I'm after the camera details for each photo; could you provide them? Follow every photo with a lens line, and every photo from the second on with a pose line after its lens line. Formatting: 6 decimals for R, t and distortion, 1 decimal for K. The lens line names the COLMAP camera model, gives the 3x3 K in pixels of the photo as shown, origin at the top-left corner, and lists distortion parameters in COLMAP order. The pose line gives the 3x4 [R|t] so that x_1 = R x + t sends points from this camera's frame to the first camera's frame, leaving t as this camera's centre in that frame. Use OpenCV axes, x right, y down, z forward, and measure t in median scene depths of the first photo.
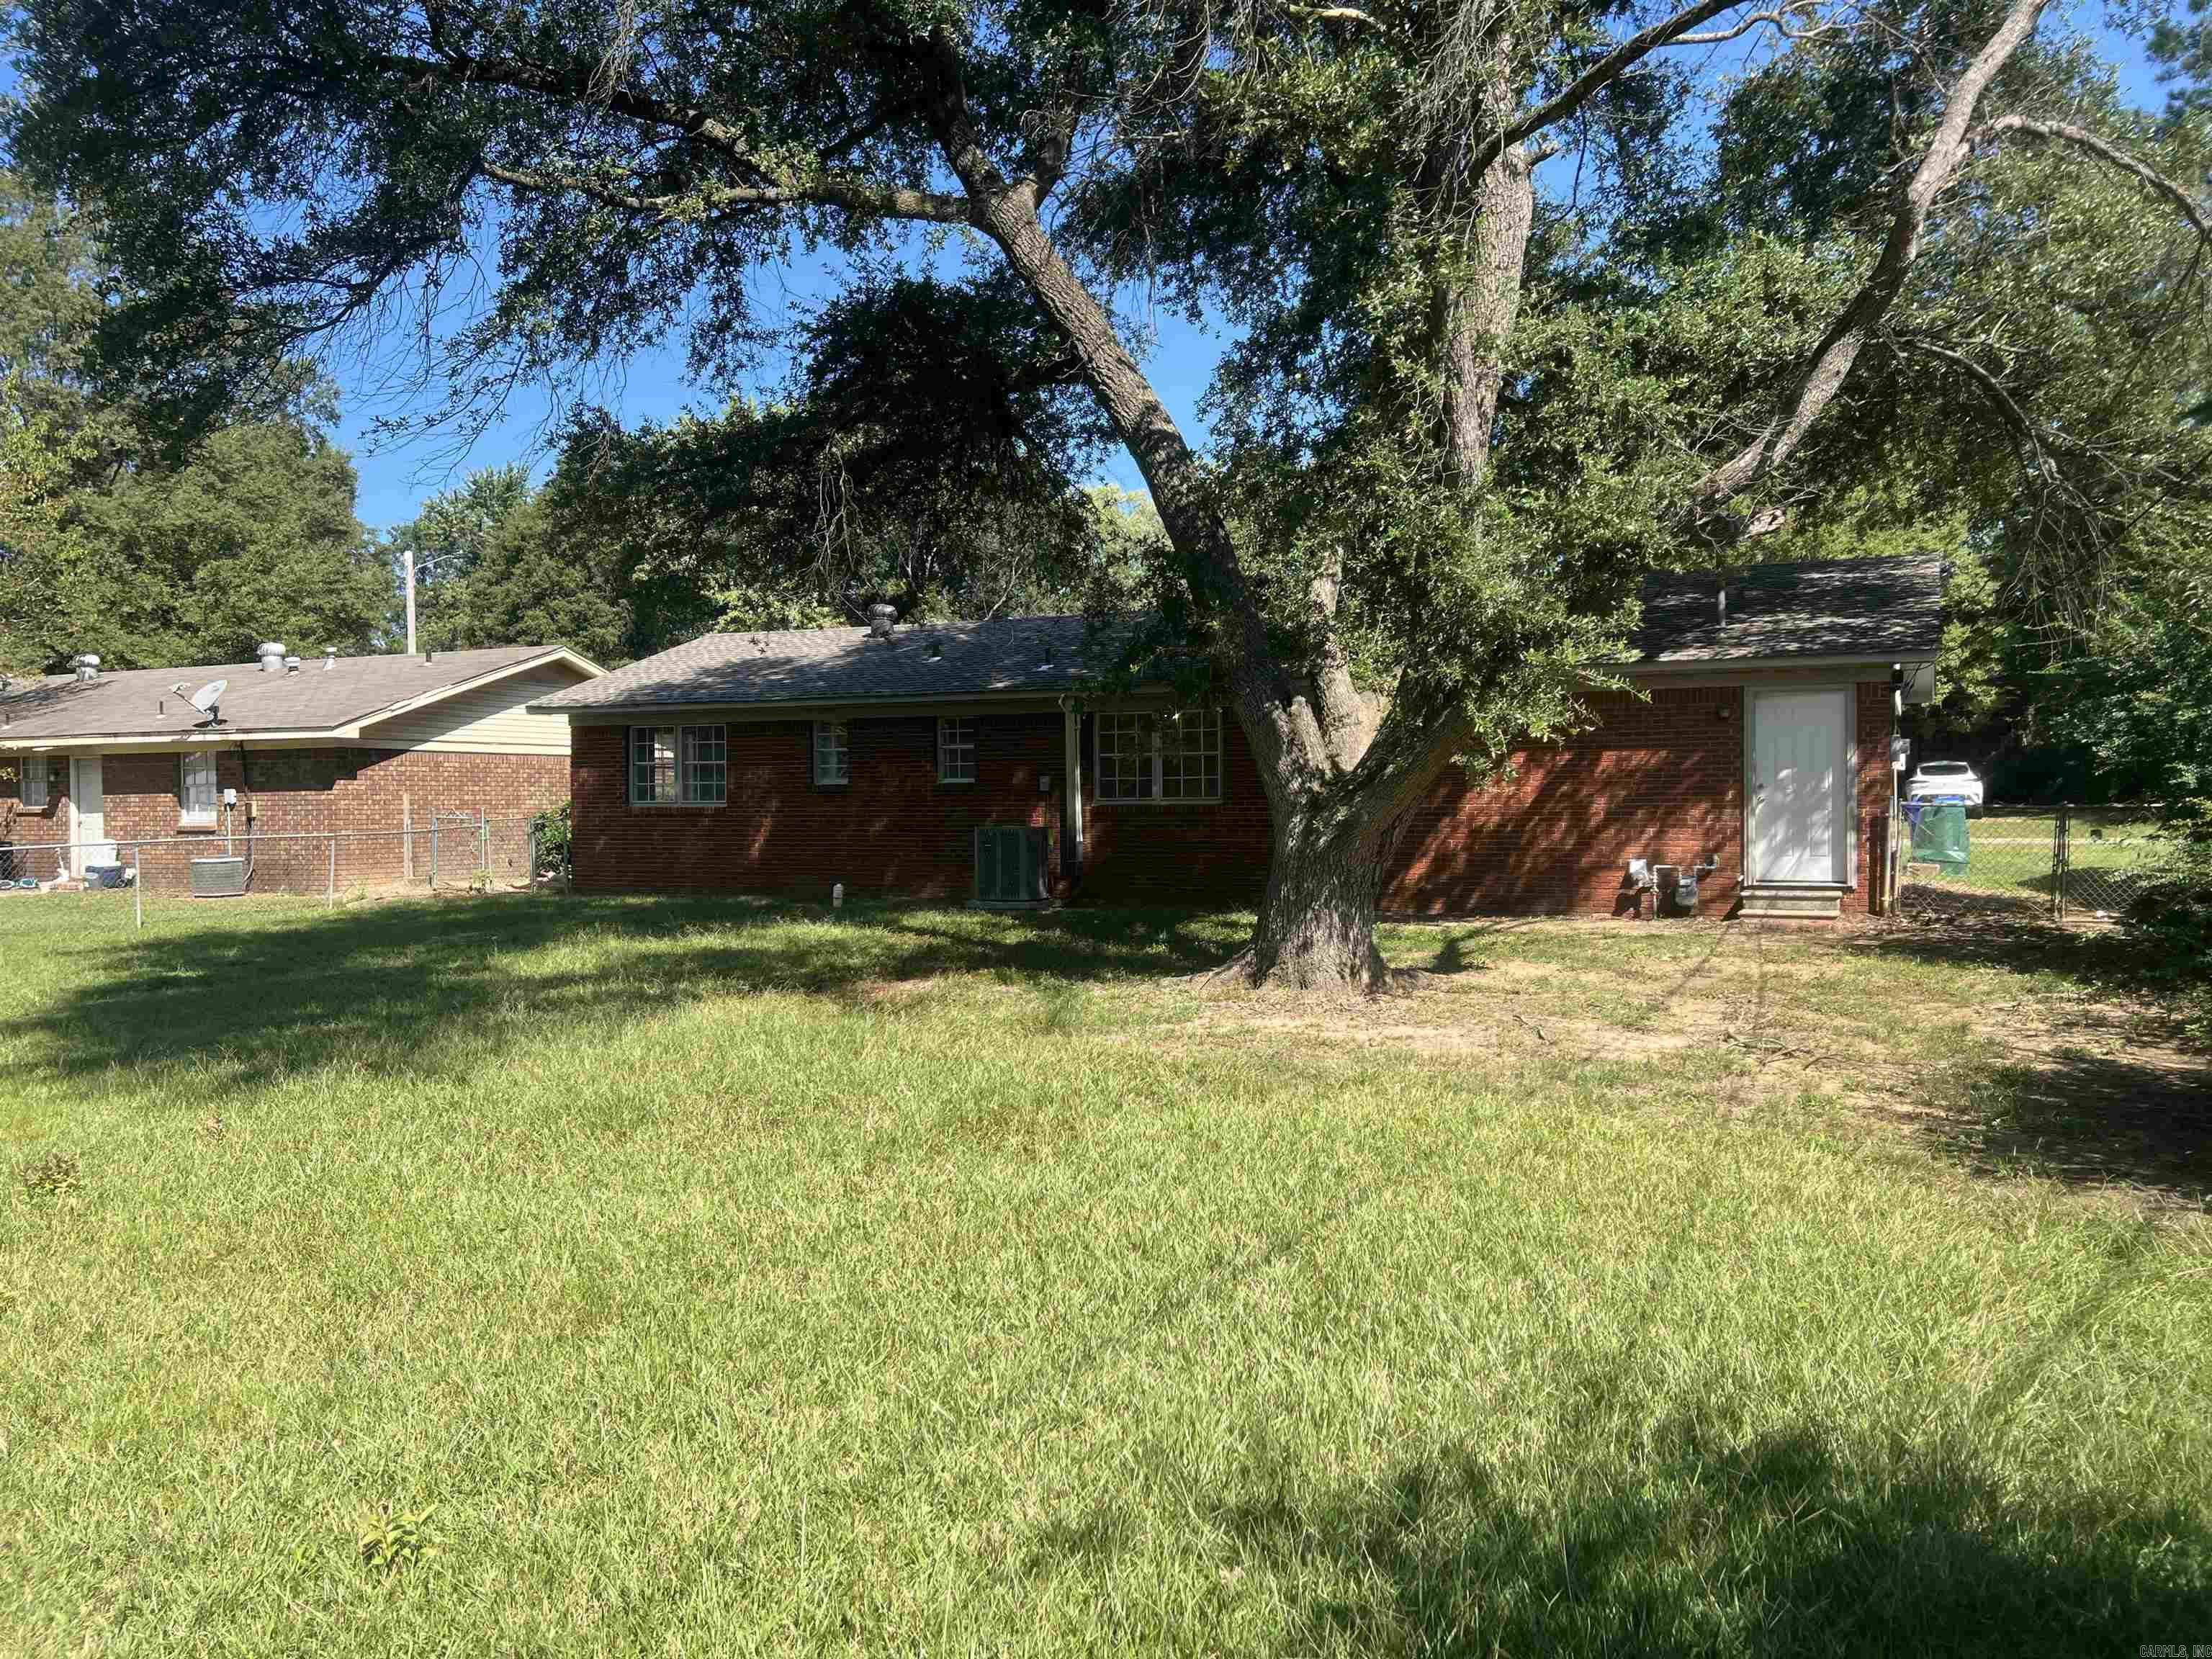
lens RADIAL K [[1663.2, 0, 1101.3], [0, 1663.2, 831.8], [0, 0, 1]] dist [0.061509, -0.069385]
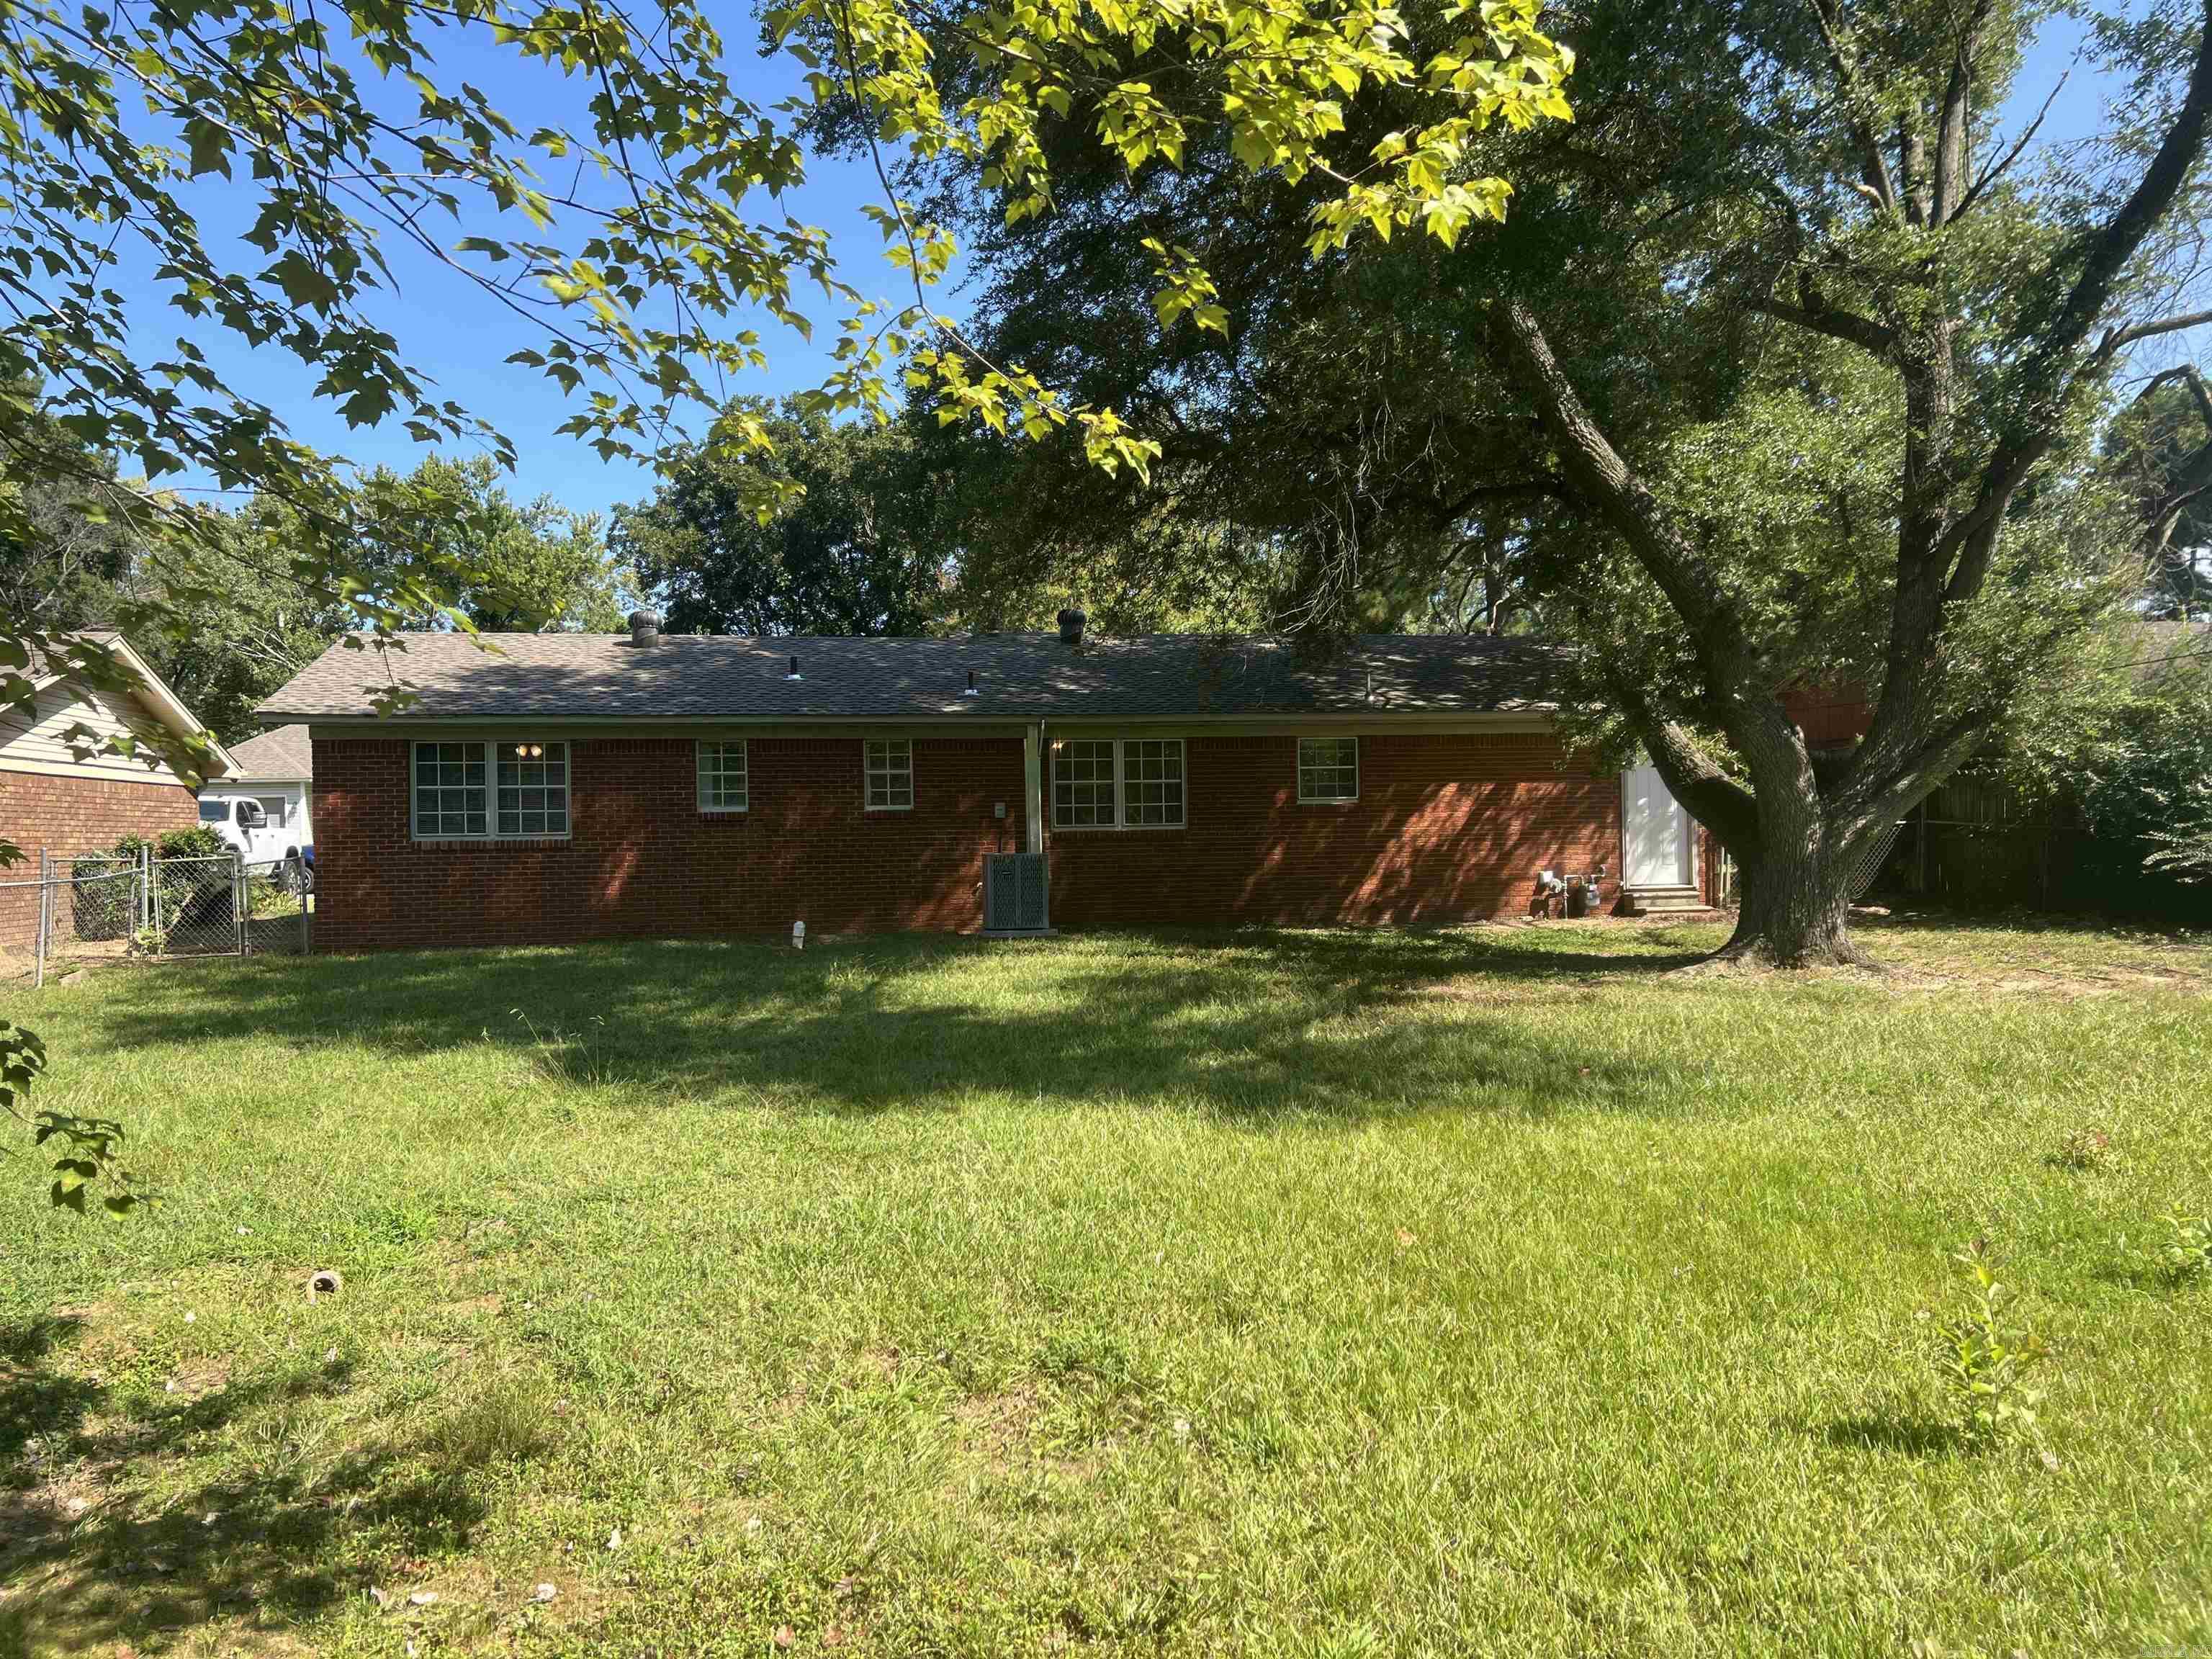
lens RADIAL K [[1663.2, 0, 1103.1], [0, 1663.2, 825.7], [0, 0, 1]] dist [0.061509, -0.069385]
pose [[0.802109, -0.002966, 0.597171, -0.660571], [0.021796, 0.999467, -0.024312, 0.005992], [-0.596780, 0.032516, 0.801746, 0.202391]]
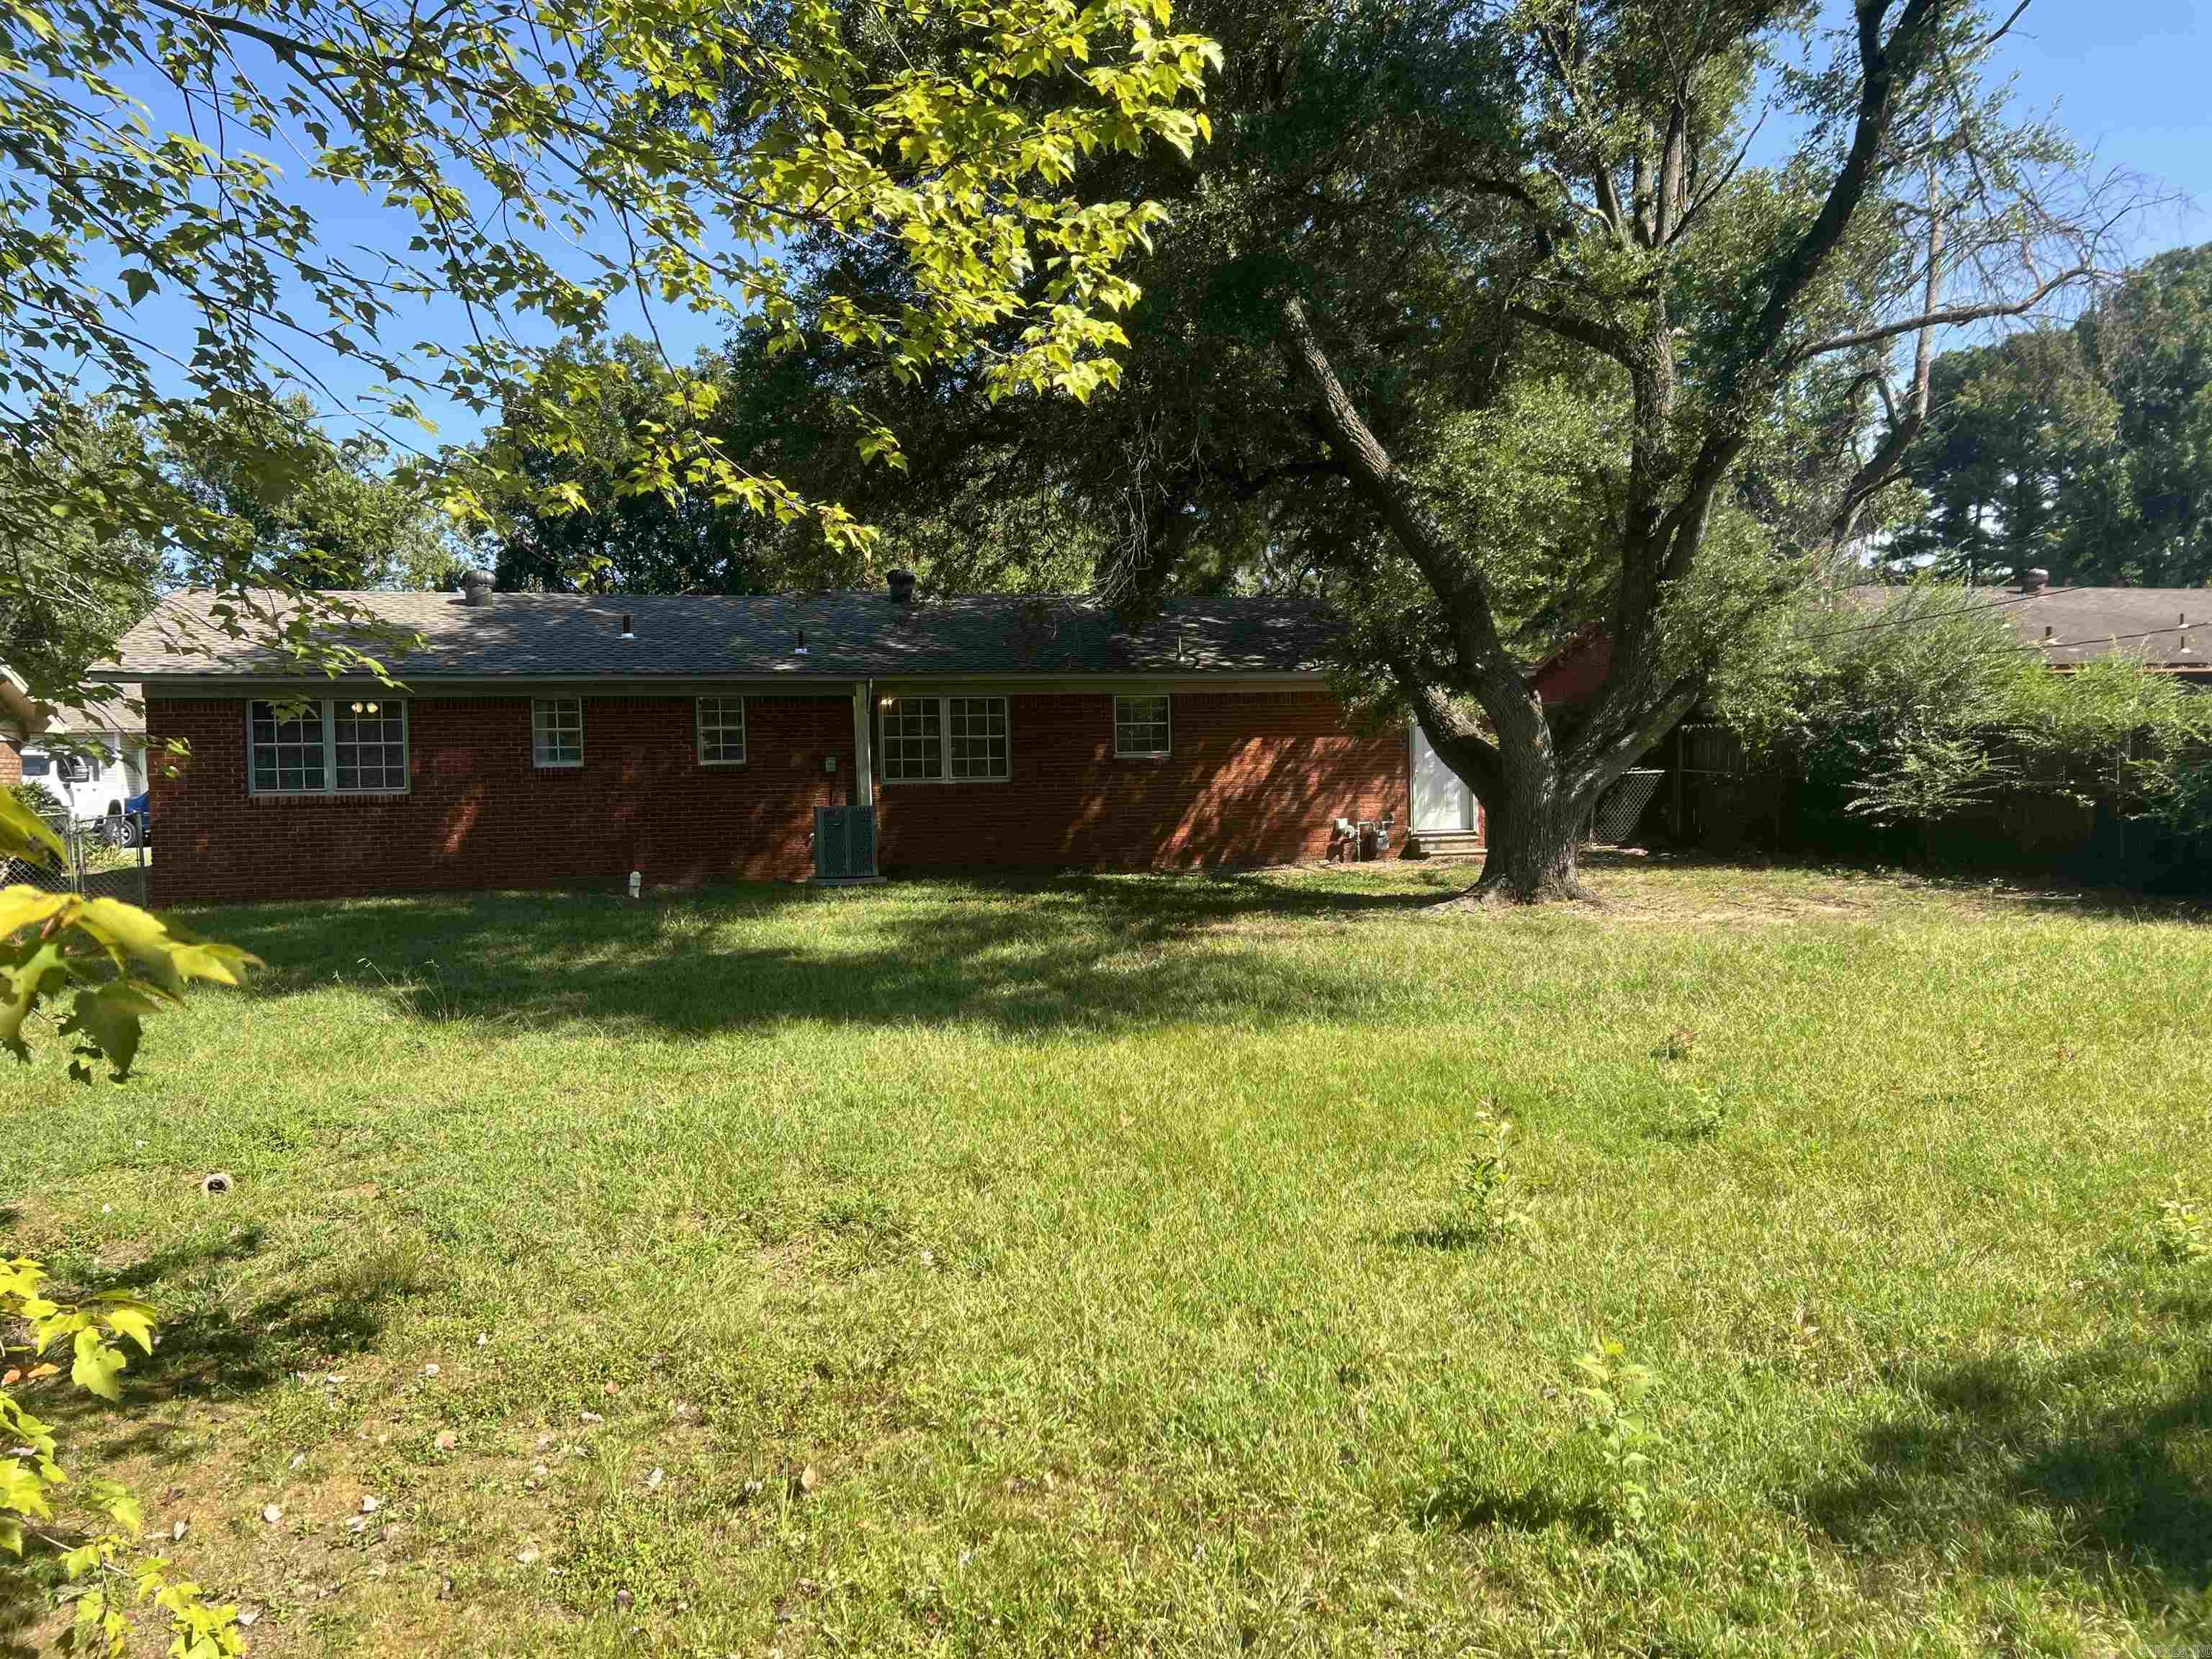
lens RADIAL K [[1663.2, 0, 1110.8], [0, 1663.2, 841.1], [0, 0, 1]] dist [0.061509, -0.069385]
pose [[0.743246, -0.033992, 0.668154, -0.691784], [0.027796, 0.999415, 0.019926, 0.003057], [-0.668441, 0.003762, 0.743756, 0.129174]]
